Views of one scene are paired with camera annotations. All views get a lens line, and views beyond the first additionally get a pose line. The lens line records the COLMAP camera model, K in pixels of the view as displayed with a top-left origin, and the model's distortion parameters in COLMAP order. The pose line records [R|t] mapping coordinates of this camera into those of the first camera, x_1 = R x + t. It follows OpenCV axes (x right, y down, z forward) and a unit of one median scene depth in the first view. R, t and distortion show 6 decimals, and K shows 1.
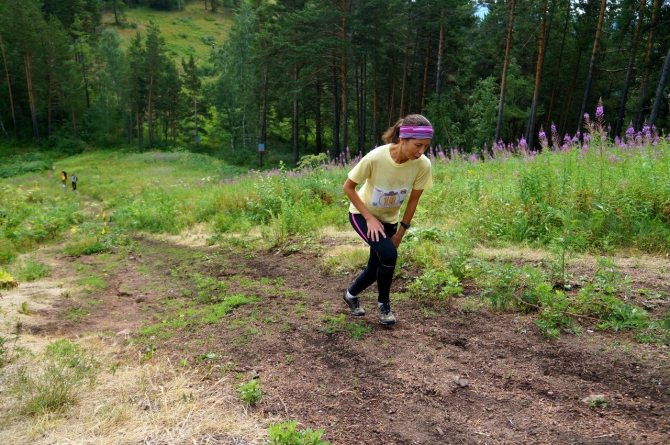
lens RADIAL K [[574.0, 0, 336.9], [0, 574.0, 215.5], [0, 0, 1]] dist [-0.158196, 0.166623]
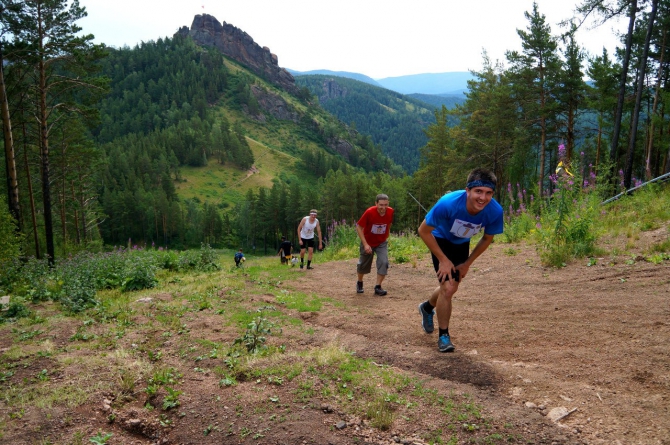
lens RADIAL K [[574.0, 0, 336.9], [0, 574.0, 215.5], [0, 0, 1]] dist [-0.158196, 0.166623]
pose [[0.998833, -0.040749, 0.025916, 0.192393], [0.043551, 0.991965, -0.118782, 0.075652], [-0.020868, 0.119772, 0.992582, -1.665410]]
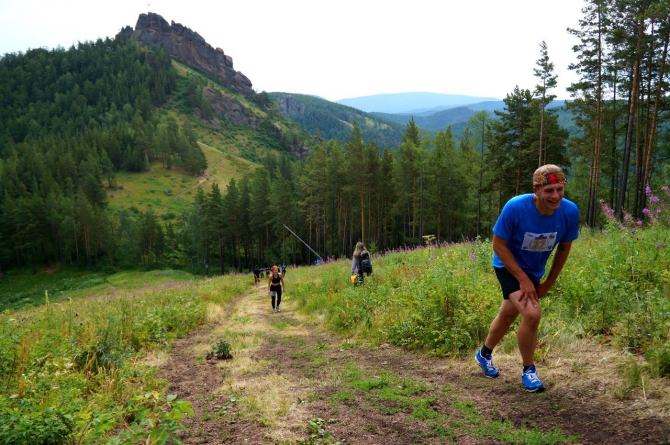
lens RADIAL K [[574.0, 0, 336.9], [0, 574.0, 215.5], [0, 0, 1]] dist [-0.158196, 0.166623]
pose [[0.992672, -0.068519, 0.099540, 0.135470], [0.083208, 0.984896, -0.151843, 0.054918], [-0.087633, 0.159013, 0.983380, -1.038413]]
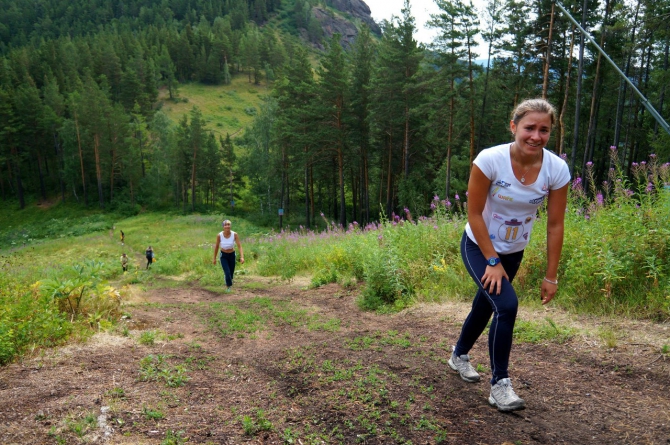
lens RADIAL K [[574.0, 0, 336.9], [0, 574.0, 215.5], [0, 0, 1]] dist [-0.158196, 0.166623]
pose [[0.995916, -0.006480, -0.090056, 0.076723], [-0.001988, 0.995606, -0.093625, 0.001521], [0.090267, 0.093421, 0.991526, -0.155802]]
